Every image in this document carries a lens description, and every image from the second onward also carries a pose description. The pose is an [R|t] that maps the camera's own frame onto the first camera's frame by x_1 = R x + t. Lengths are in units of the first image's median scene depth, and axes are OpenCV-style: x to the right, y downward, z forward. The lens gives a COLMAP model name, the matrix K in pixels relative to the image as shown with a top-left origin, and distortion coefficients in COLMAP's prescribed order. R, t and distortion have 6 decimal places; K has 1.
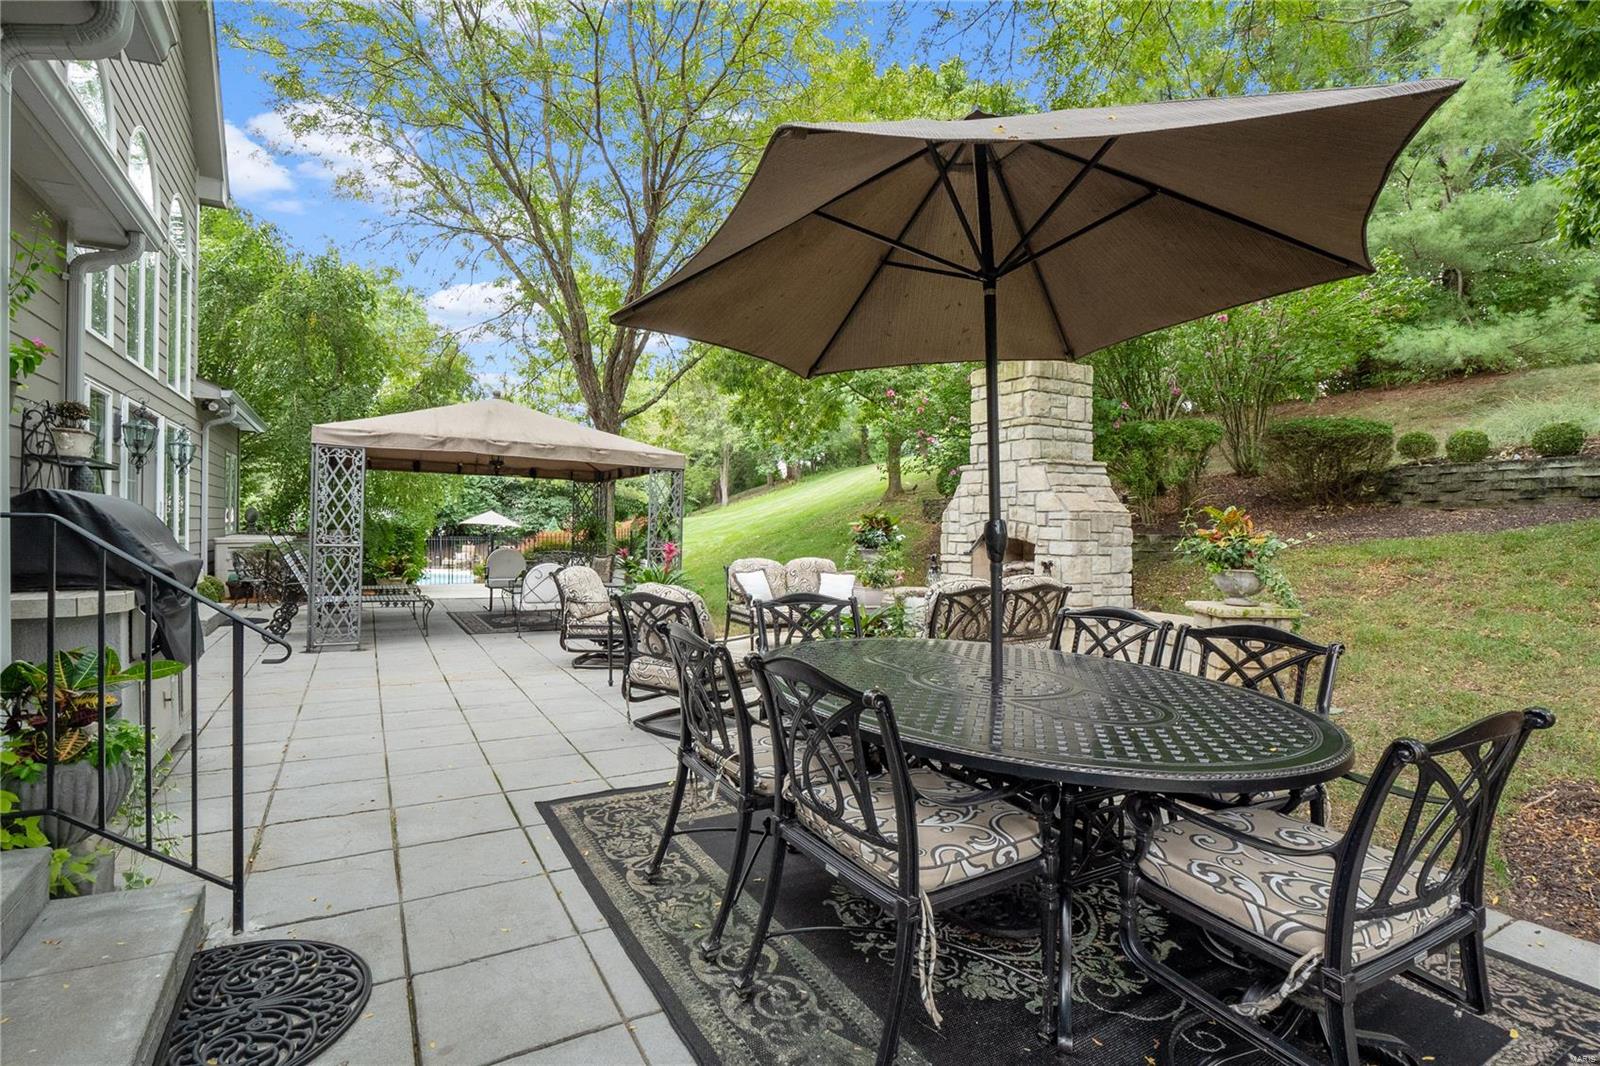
lens RADIAL K [[756.1, 0, 799.5], [0, 756.1, 533.1], [0, 0, 1]] dist [0.000340, 0.000011]
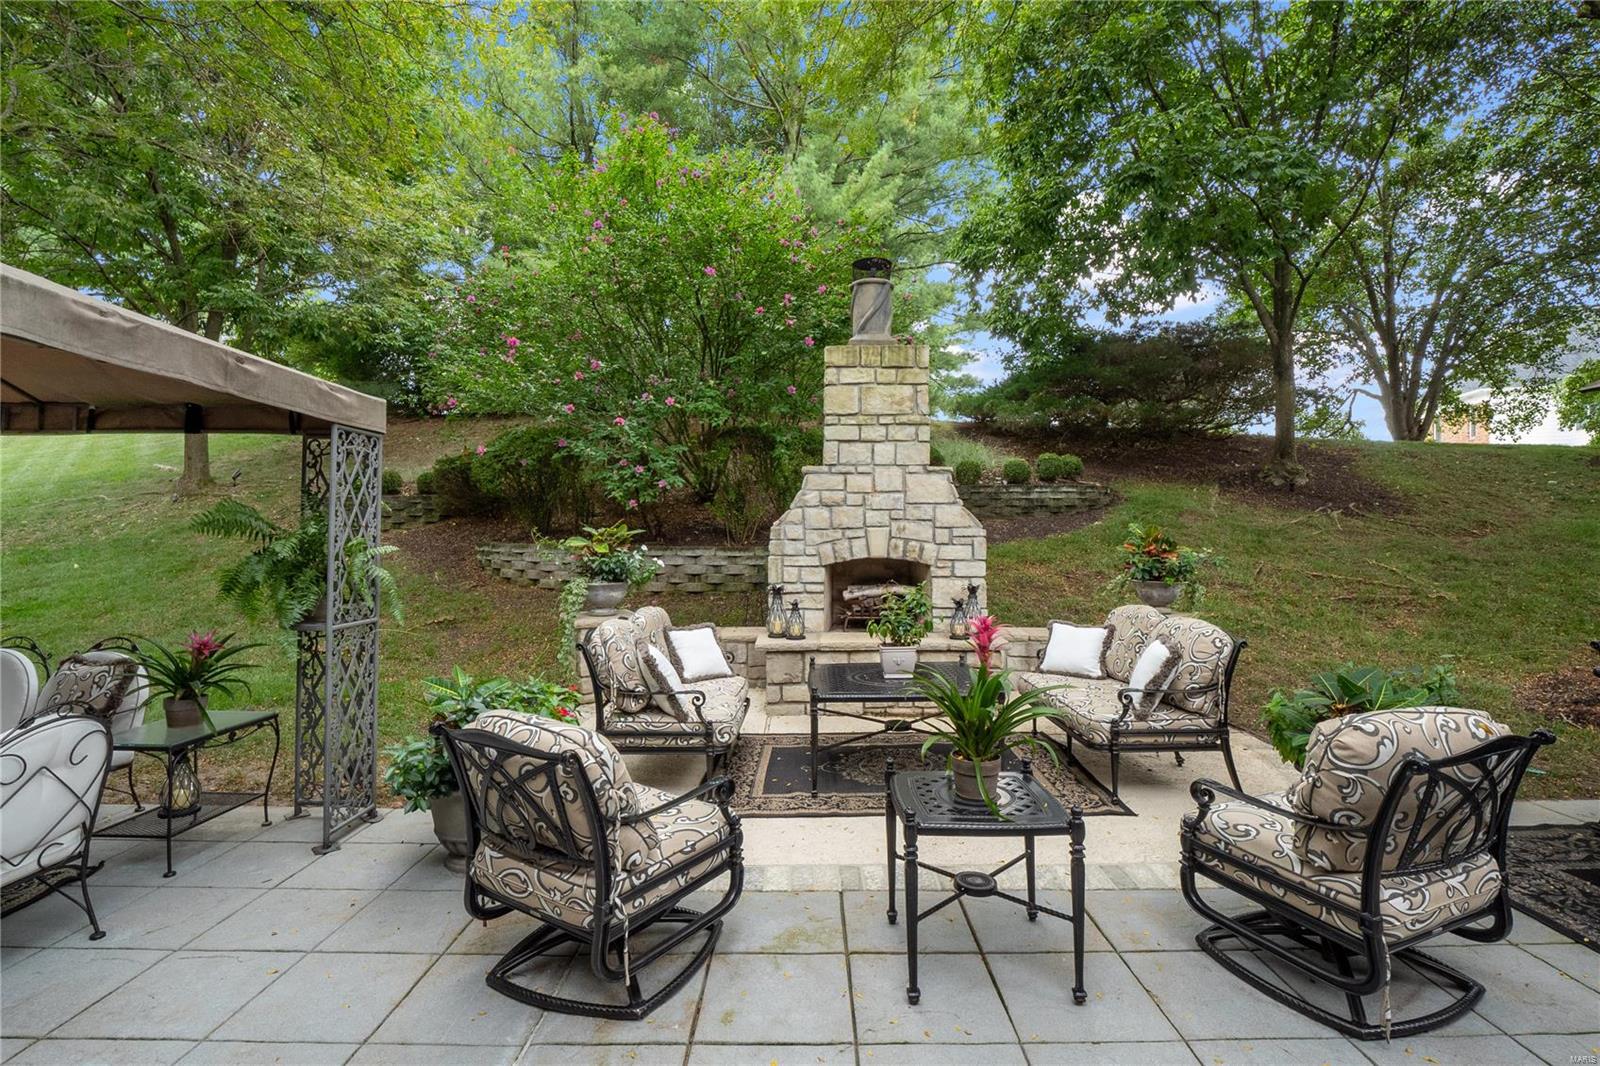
lens RADIAL K [[756.1, 0, 803.8], [0, 756.1, 530.4], [0, 0, 1]] dist [0.000340, 0.000011]
pose [[0.498961, -0.017029, 0.866457, -0.488231], [0.014432, 0.999832, 0.011340, -0.035871], [-0.866504, 0.006846, 0.499123, 0.678866]]
